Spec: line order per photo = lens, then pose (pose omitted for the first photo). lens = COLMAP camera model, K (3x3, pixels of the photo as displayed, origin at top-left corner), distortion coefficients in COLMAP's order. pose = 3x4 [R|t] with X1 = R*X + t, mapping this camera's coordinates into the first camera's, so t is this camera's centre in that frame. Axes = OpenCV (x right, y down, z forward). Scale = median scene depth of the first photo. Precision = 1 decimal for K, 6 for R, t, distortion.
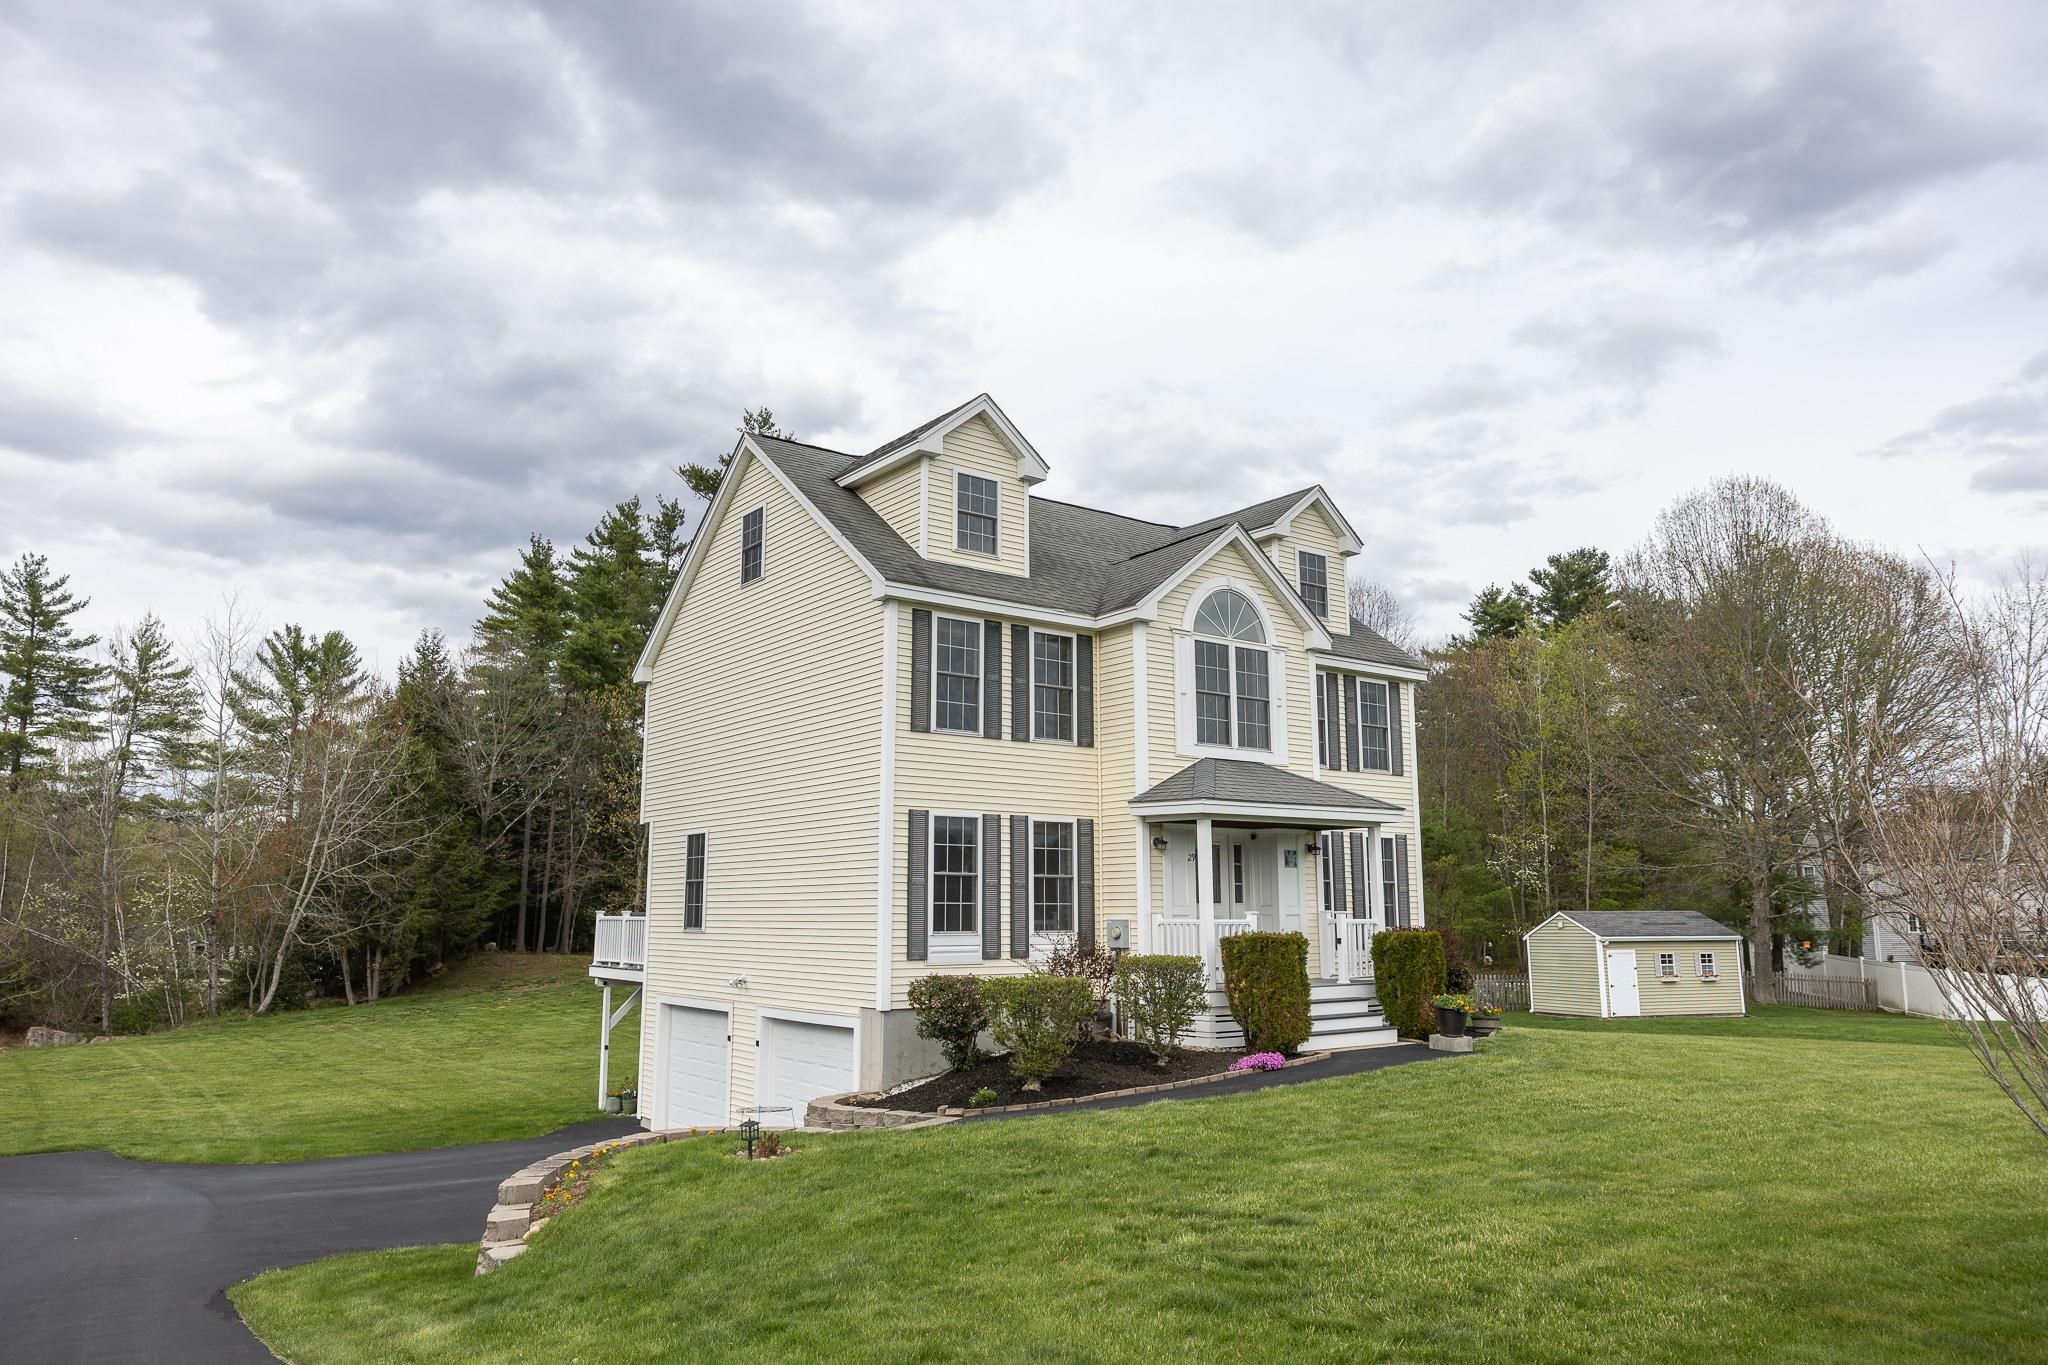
lens RADIAL K [[1415.6, 0, 1032.6], [0, 1415.6, 678.4], [0, 0, 1]] dist [0.010742, 0.009849]
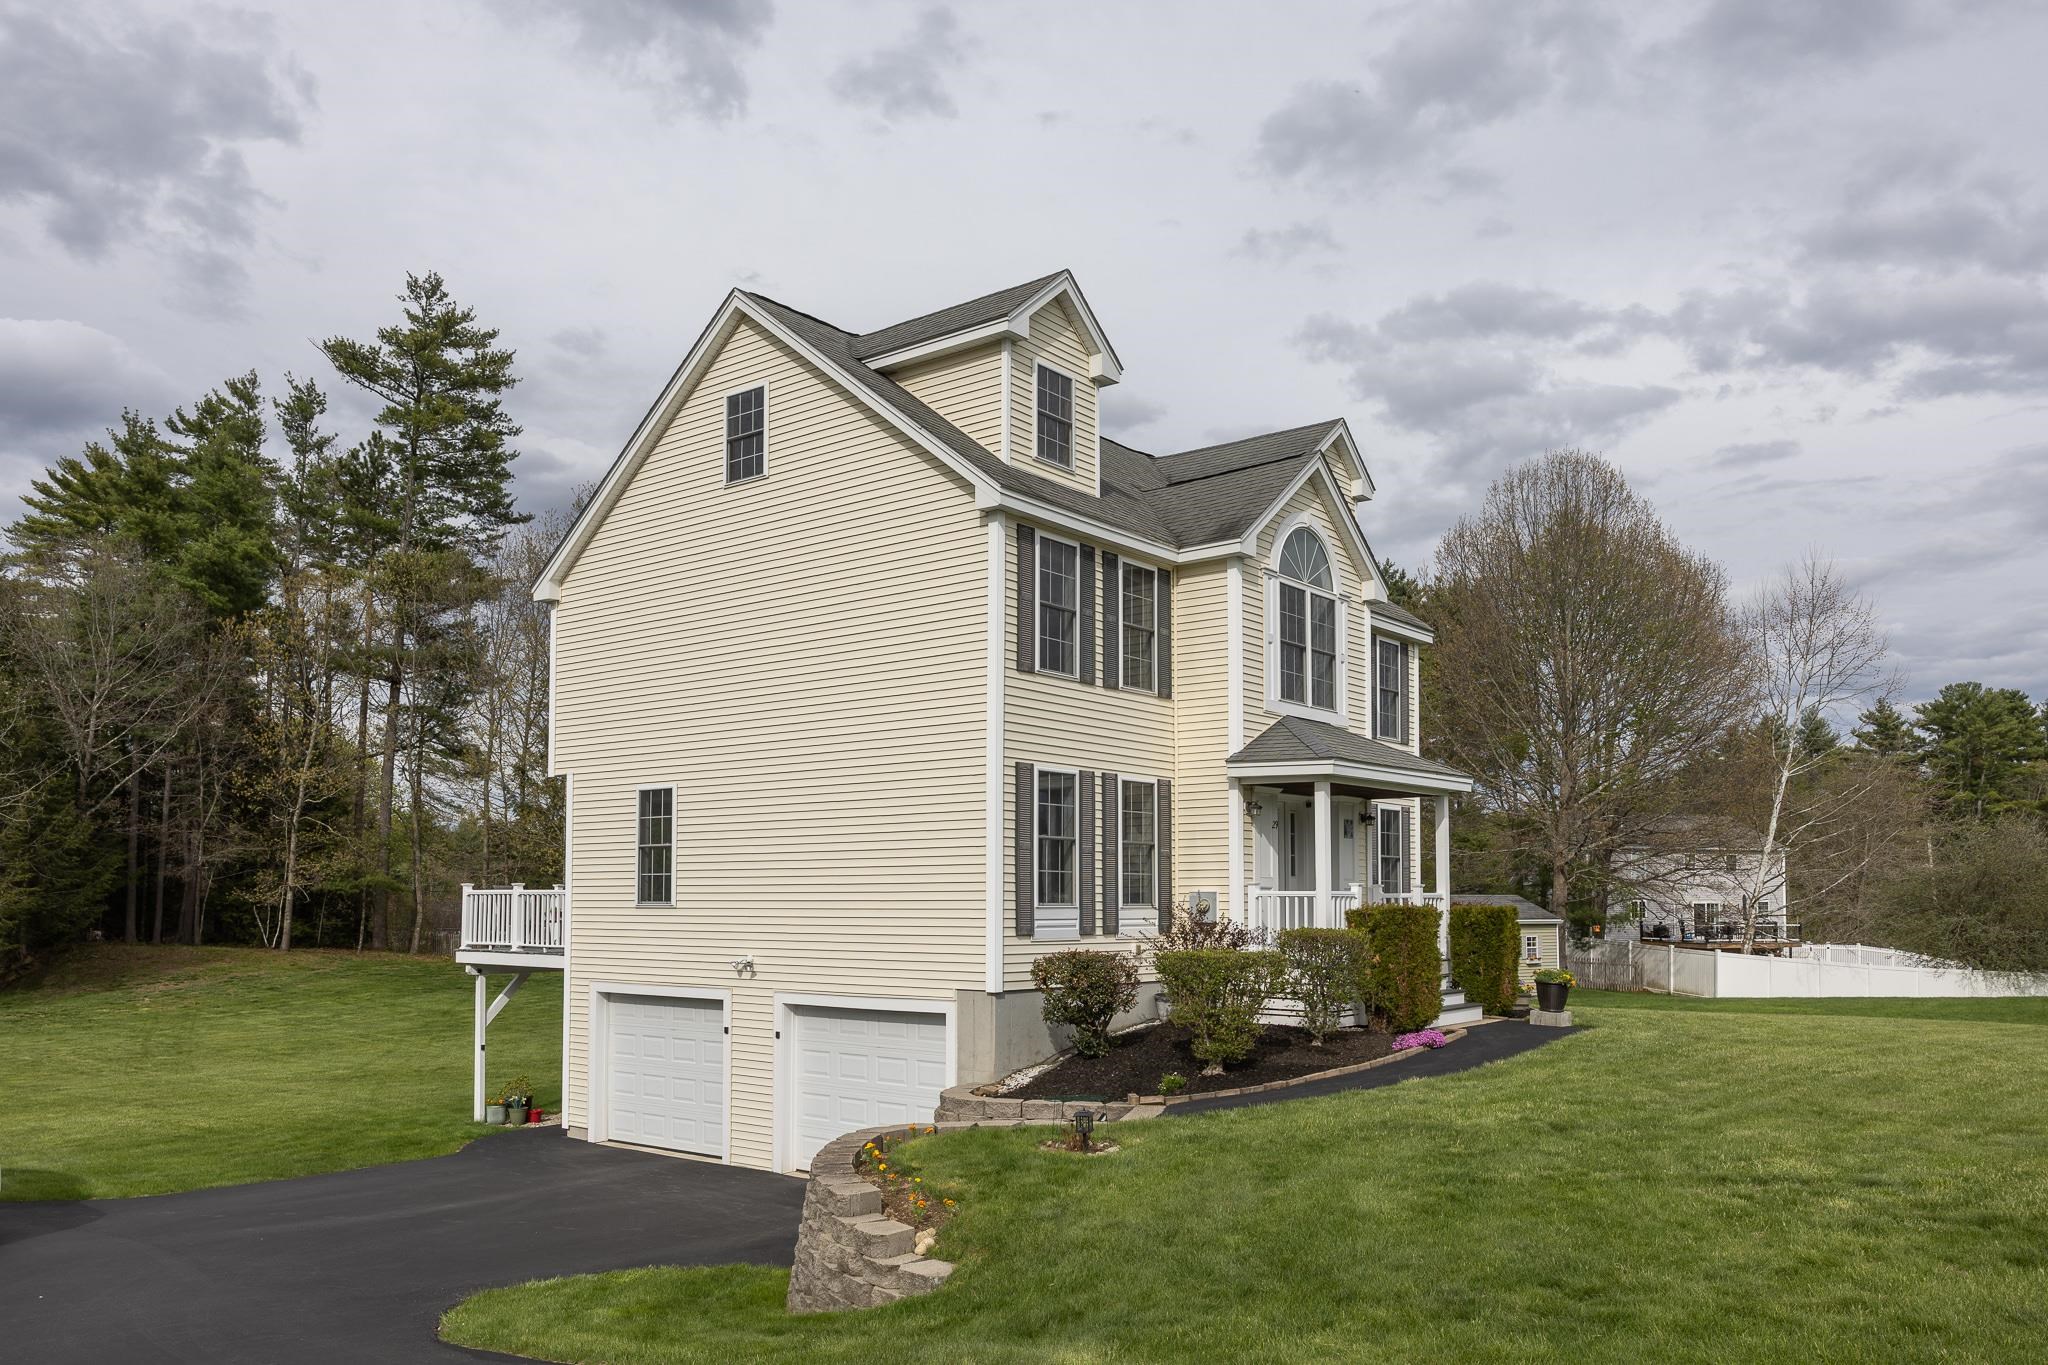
lens RADIAL K [[1566.9, 0, 1019.4], [0, 1566.9, 836.5], [0, 0, 1]] dist [0.038754, -0.009309]
pose [[0.969826, 0.012773, 0.243464, -0.280247], [-0.042222, 0.992336, 0.116129, 0.023832], [-0.240115, -0.122905, 0.962933, 0.072359]]
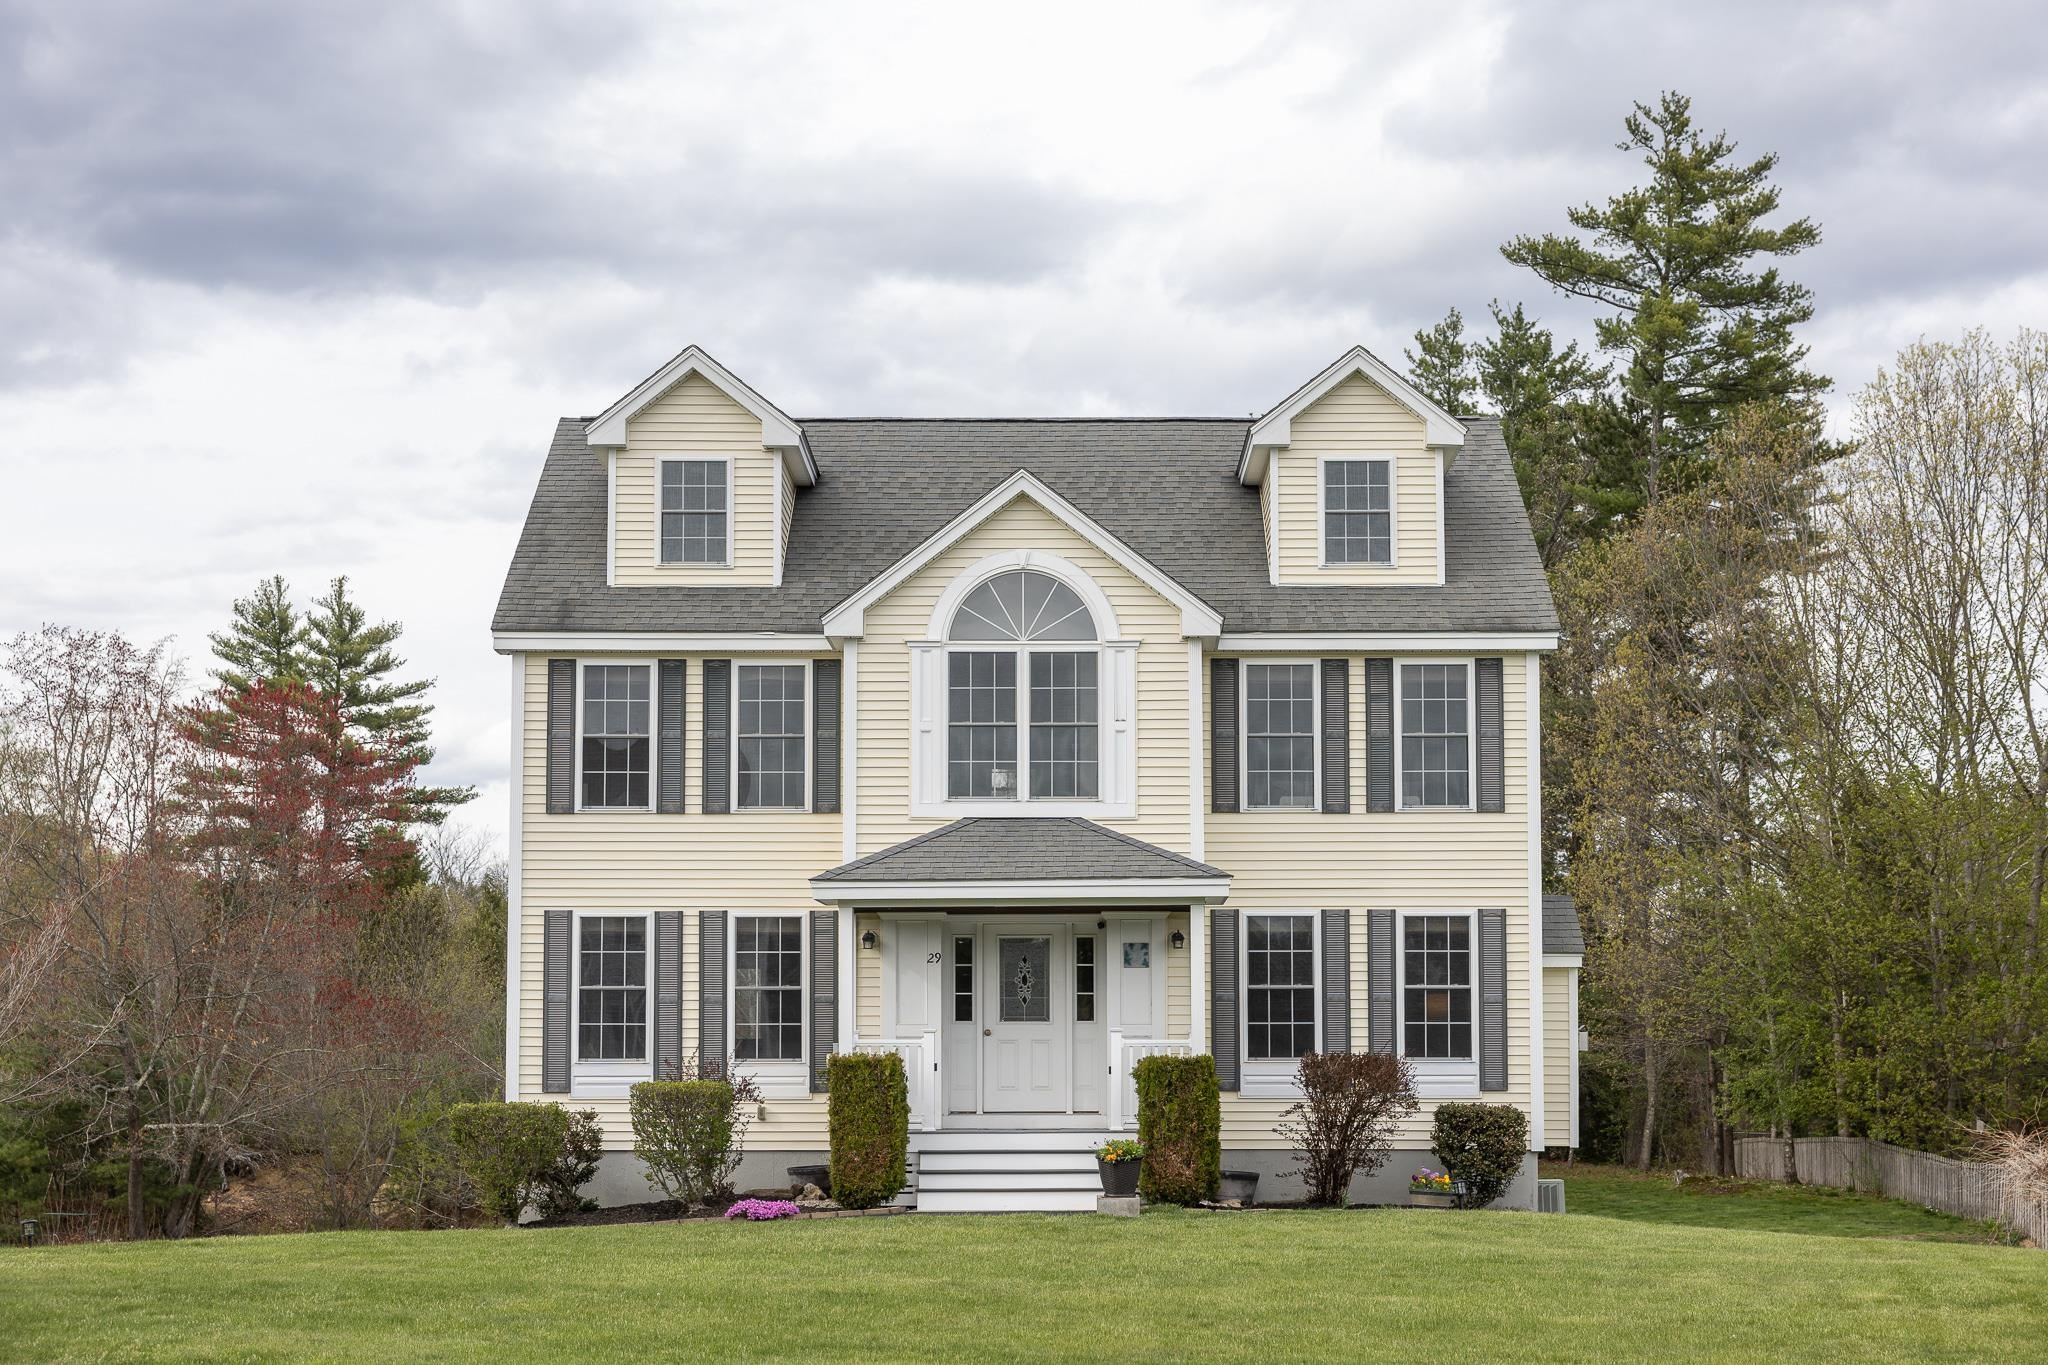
lens RADIAL K [[3193.7, 0, 987.2], [0, 3193.7, 839.7], [0, 0, 1]] dist [-0.014611, 0.000000]
pose [[0.784454, -0.053924, -0.617838, 1.105467], [0.101673, 0.993916, 0.042344, 0.000383], [0.611796, -0.096034, 0.785165, -0.247279]]
